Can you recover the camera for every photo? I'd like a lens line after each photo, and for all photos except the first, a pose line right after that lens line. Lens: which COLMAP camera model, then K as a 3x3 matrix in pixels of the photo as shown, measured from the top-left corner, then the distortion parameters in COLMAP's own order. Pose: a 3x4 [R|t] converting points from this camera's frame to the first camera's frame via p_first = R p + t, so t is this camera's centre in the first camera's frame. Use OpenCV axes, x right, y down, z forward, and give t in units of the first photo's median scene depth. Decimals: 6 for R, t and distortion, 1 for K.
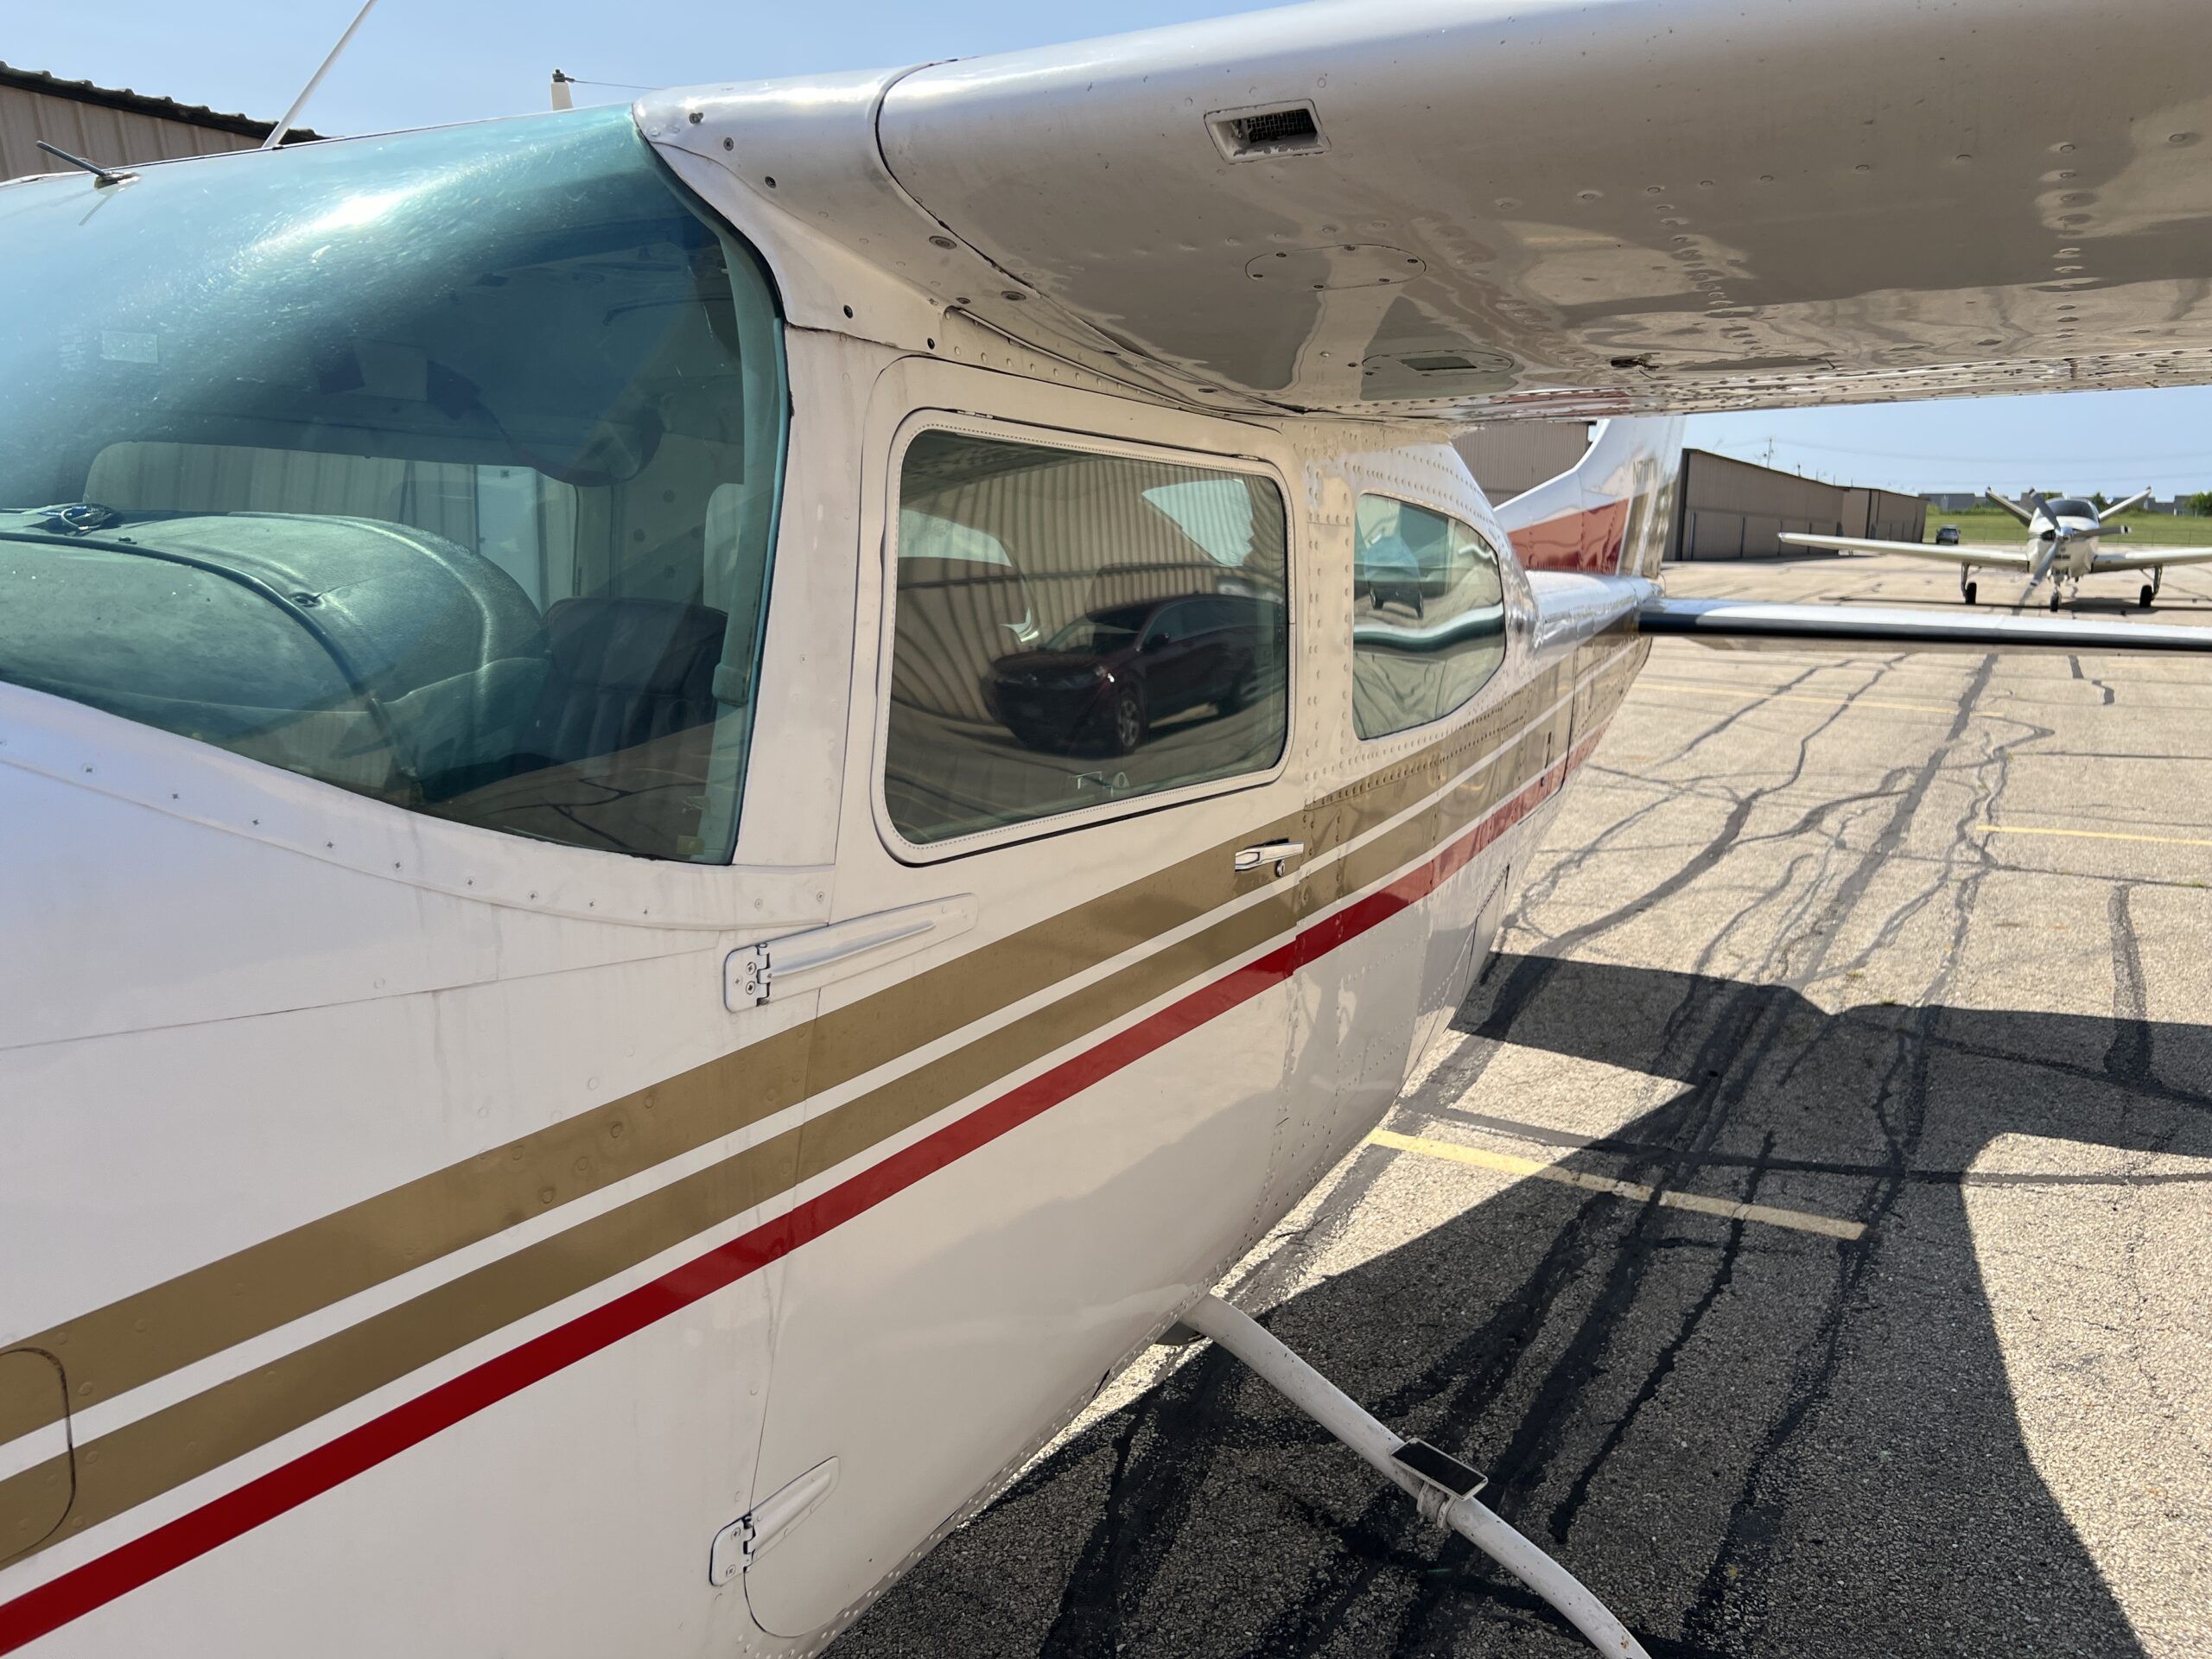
lens RADIAL K [[1676.6, 0, 1117.2], [0, 1676.6, 835.9], [0, 0, 1]] dist [0.036782, -0.056560]
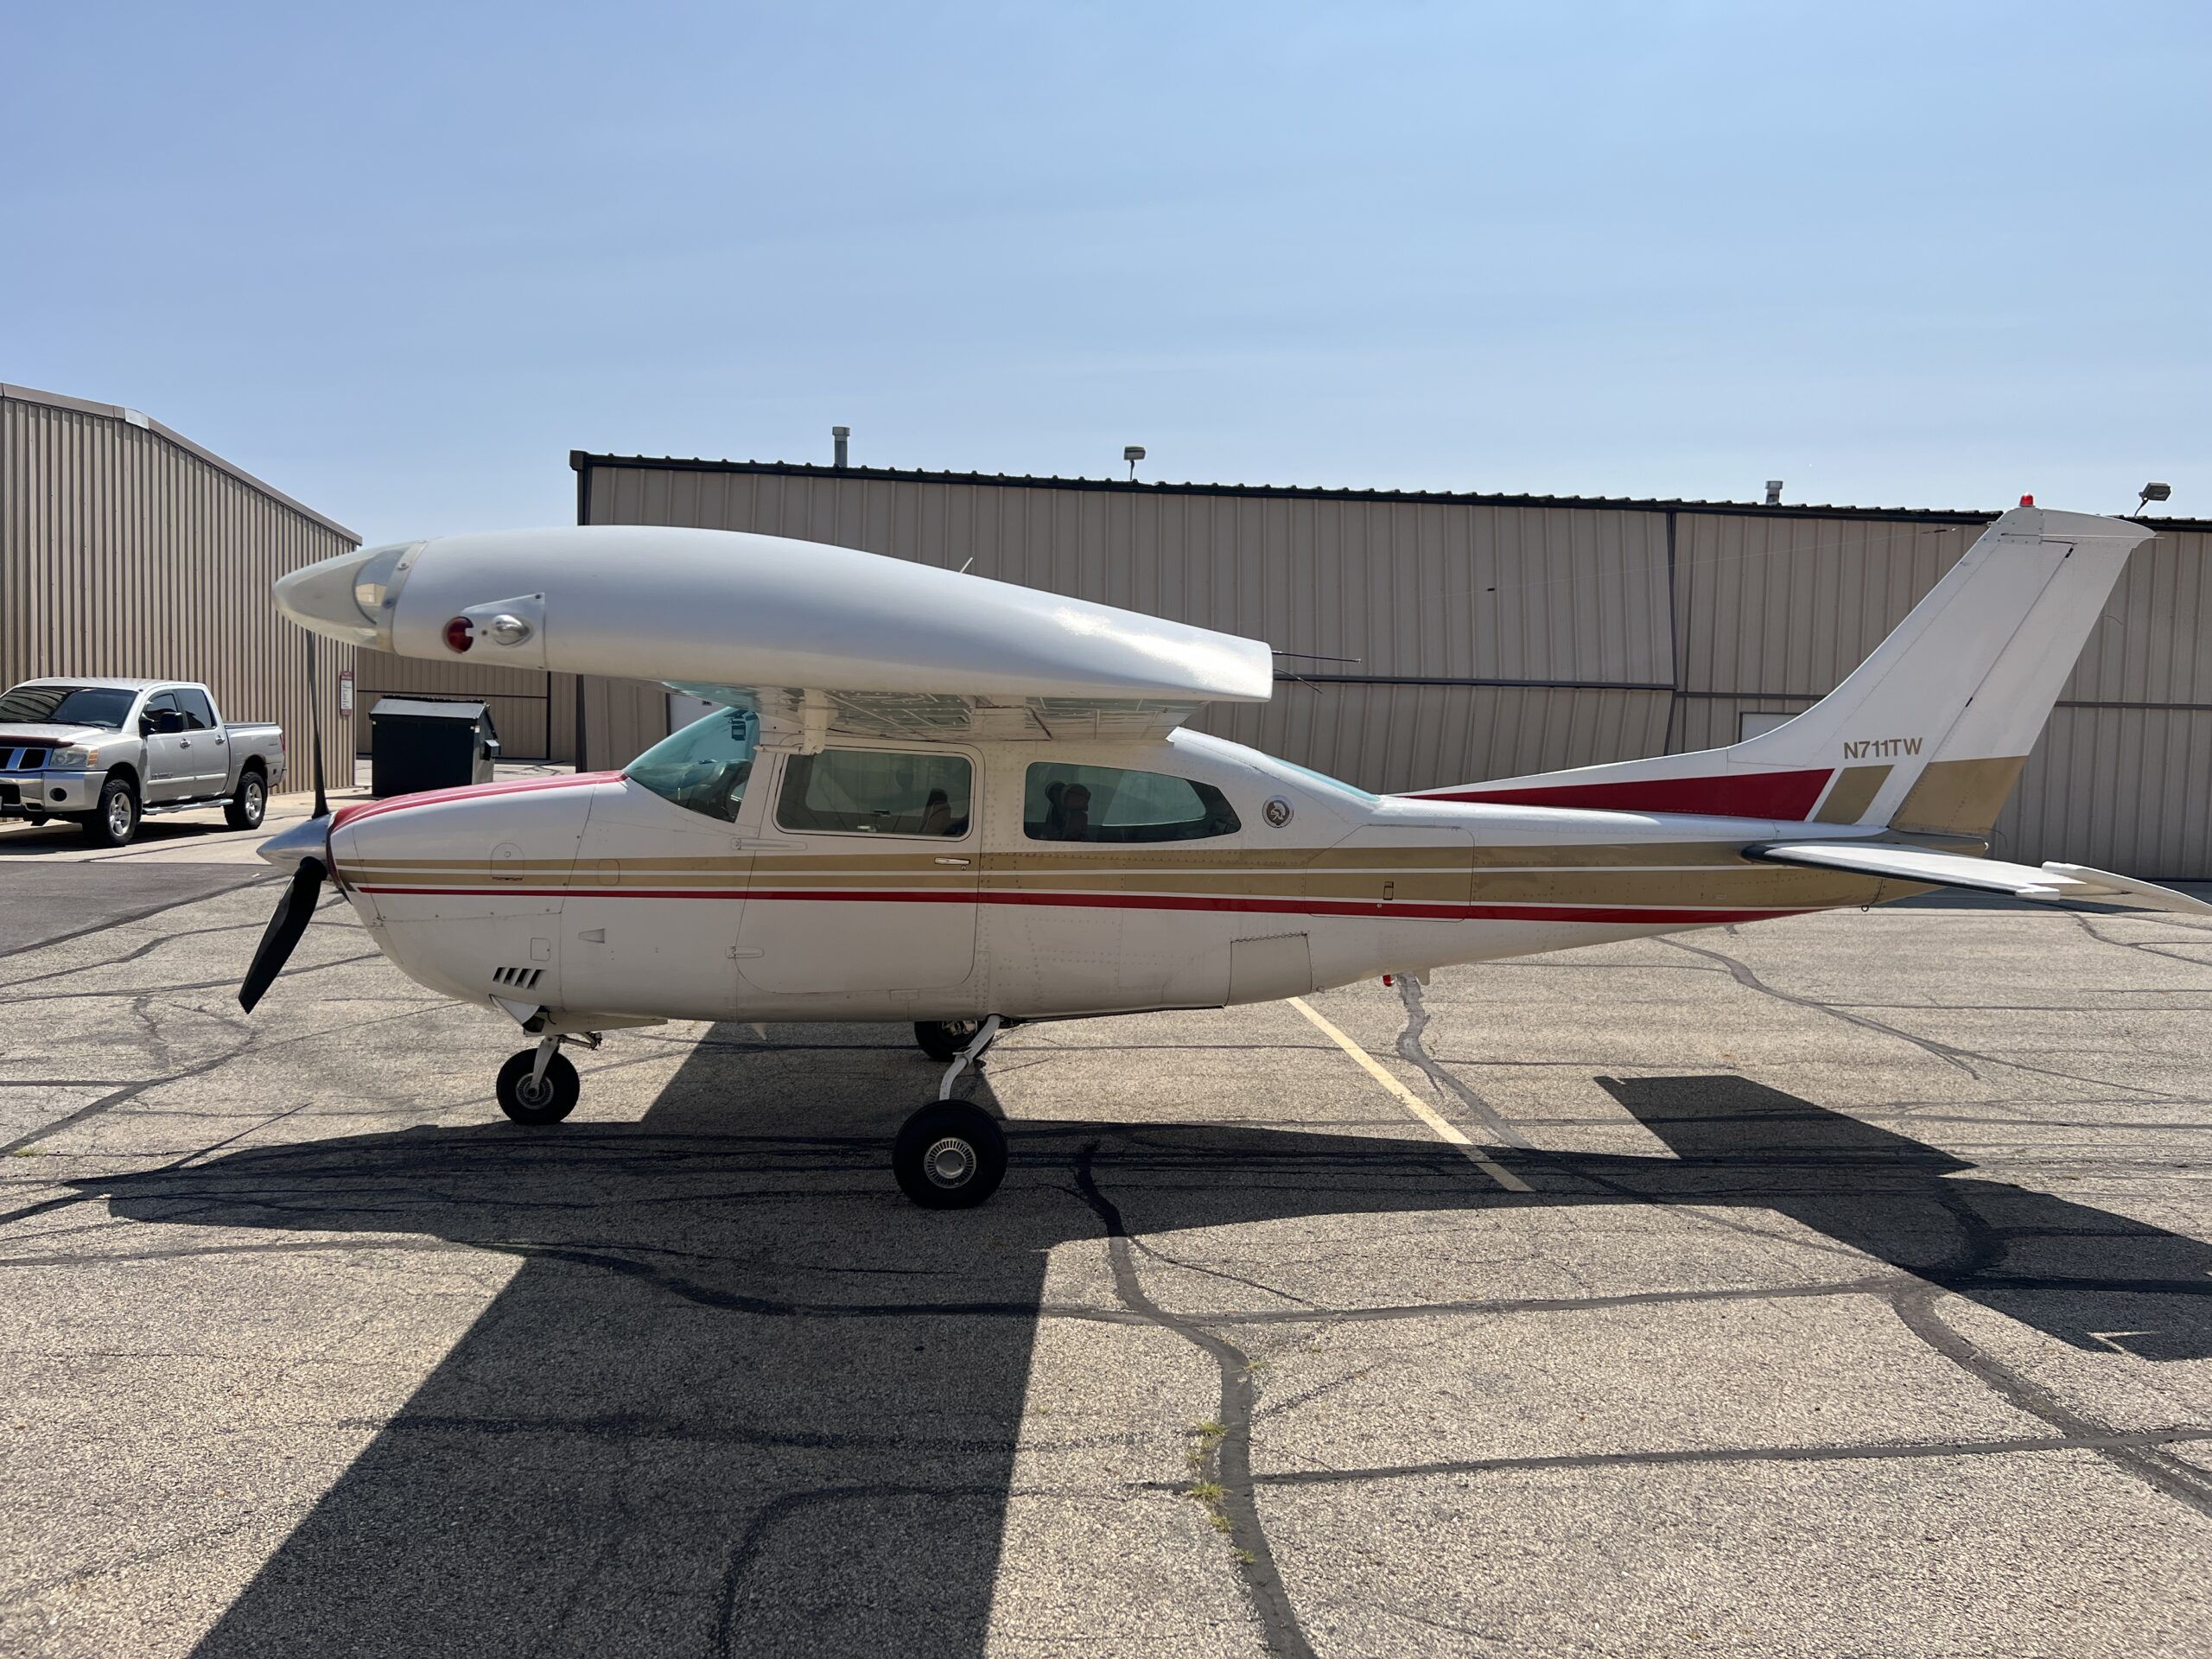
lens RADIAL K [[1663.1, 0, 1111.3], [0, 1663.1, 830.2], [0, 0, 1]] dist [0.042975, -0.041831]
pose [[0.570063, 0.051726, -0.819971, 1.465887], [-0.172206, 0.983370, -0.057687, 0.041461], [0.803352, 0.174089, 0.569490, -0.342856]]
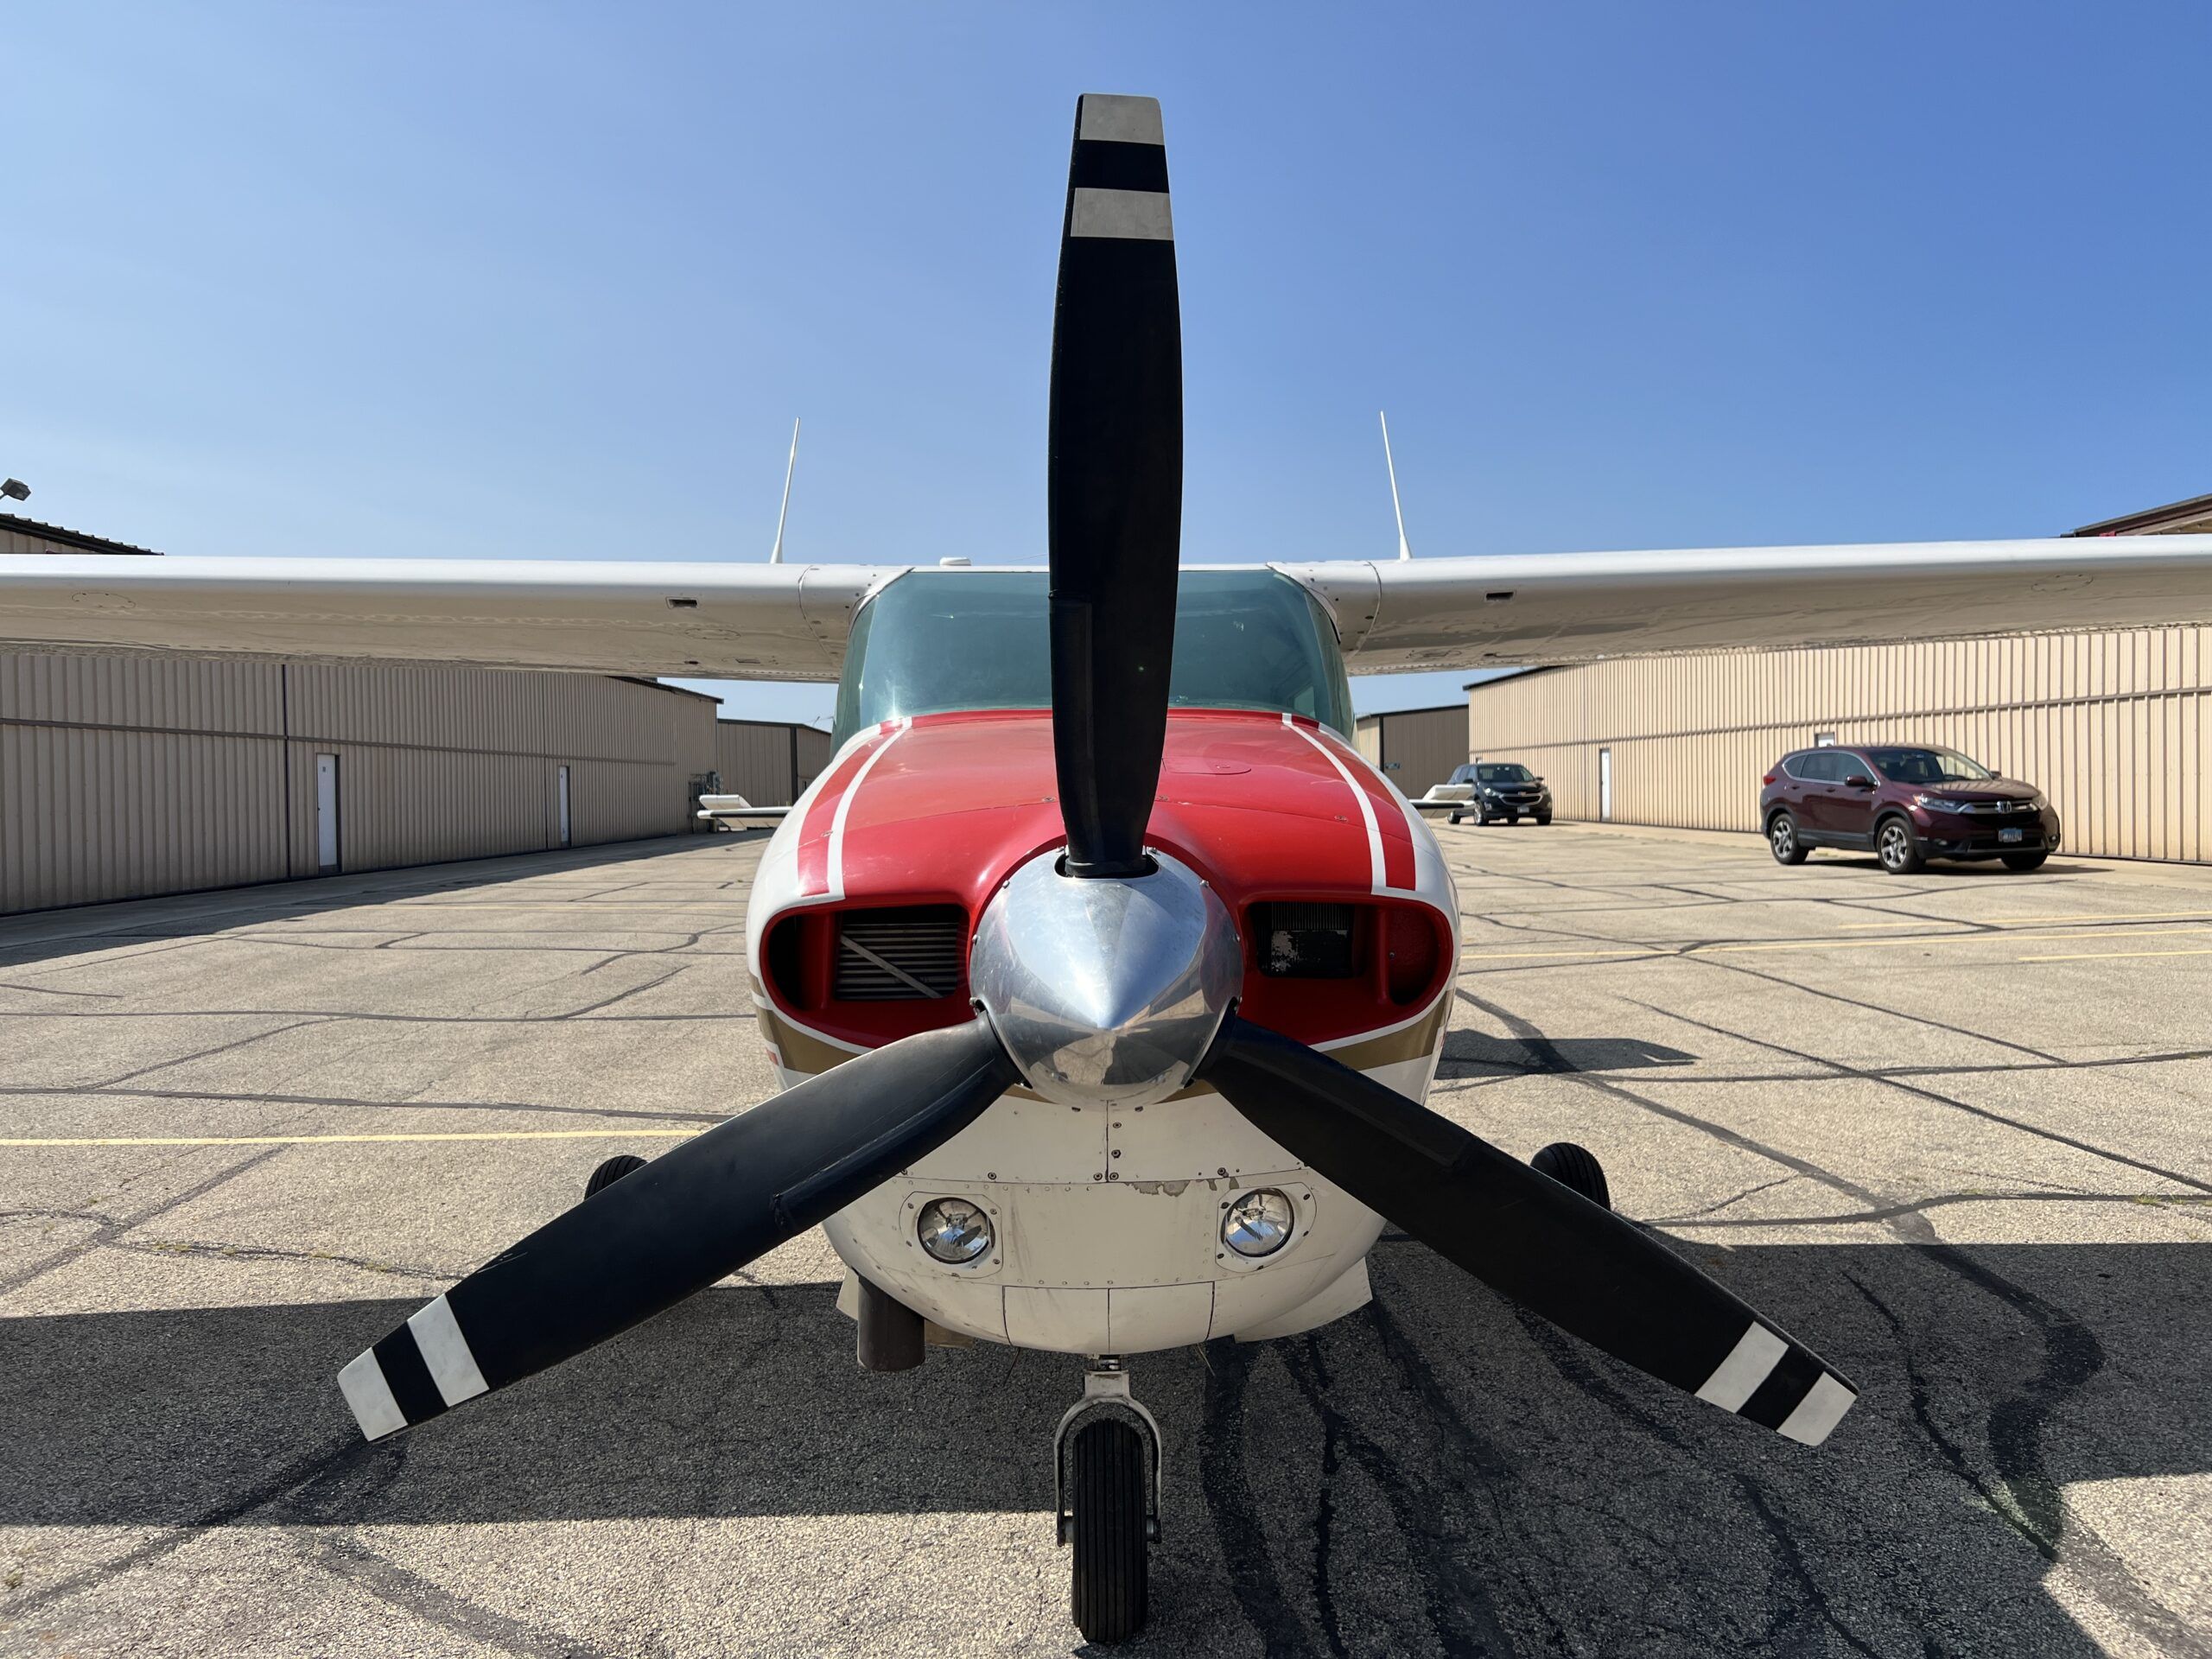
lens RADIAL K [[1672.1, 0, 1123.0], [0, 1672.1, 812.6], [0, 0, 1]] dist [0.045786, -0.050447]
pose [[0.857542, -0.035167, 0.513211, -0.632997], [0.124512, 0.982185, -0.140748, 0.120519], [-0.499119, 0.184598, 0.846643, -0.416180]]
